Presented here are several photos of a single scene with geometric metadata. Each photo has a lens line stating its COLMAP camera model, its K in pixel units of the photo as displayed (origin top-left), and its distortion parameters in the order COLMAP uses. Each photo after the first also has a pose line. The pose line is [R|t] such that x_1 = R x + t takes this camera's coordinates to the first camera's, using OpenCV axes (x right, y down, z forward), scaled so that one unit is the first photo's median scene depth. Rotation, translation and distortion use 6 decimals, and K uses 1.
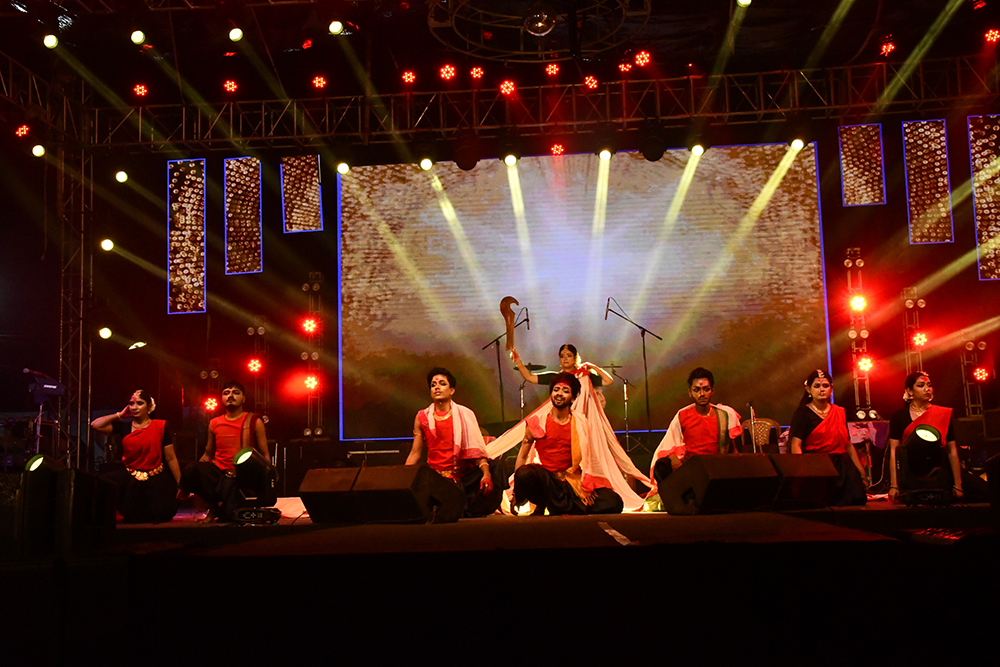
lens RADIAL K [[1143.4, 0, 500.0], [0, 1143.4, 333.5], [0, 0, 1]] dist [0.041033, 0.014369]
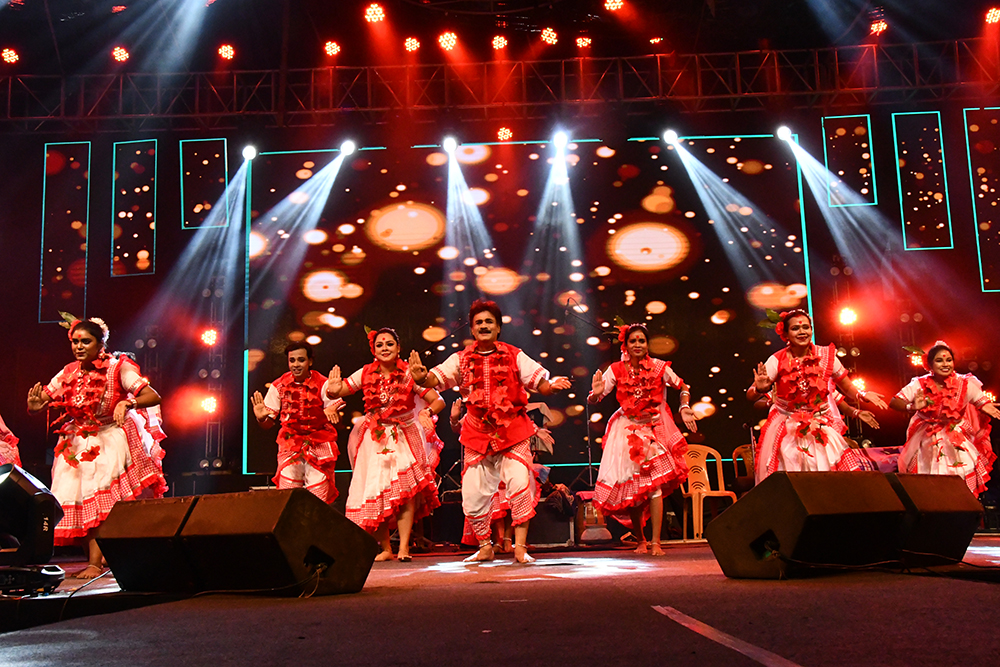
lens RADIAL K [[1076.2, 0, 500.0], [0, 1076.2, 333.5], [0, 0, 1]] dist [-0.067890, 0.327819]
pose [[0.998098, 0.009690, 0.060876, -0.000836], [-0.006786, 0.998837, -0.047744, 0.027711], [-0.061267, 0.047240, 0.997003, 0.206380]]
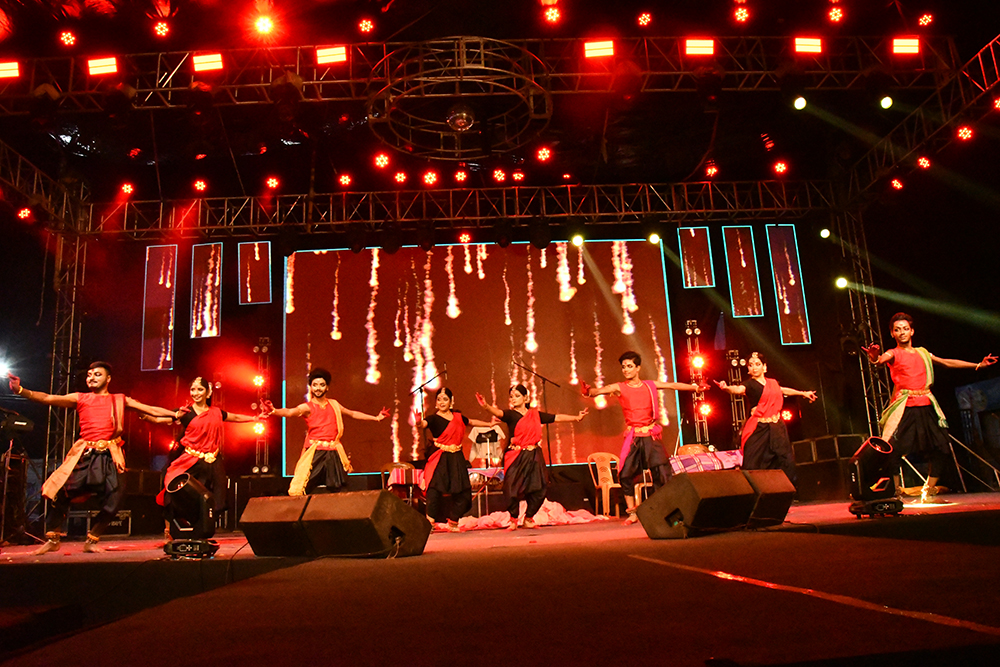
lens RADIAL K [[779.7, 0, 500.0], [0, 779.7, 333.5], [0, 0, 1]] dist [-0.146038, 0.065073]
pose [[0.990656, 0.006700, 0.136218, -0.026805], [0.006324, 0.995461, -0.094958, 0.022855], [-0.136236, 0.094932, 0.986118, 0.173349]]
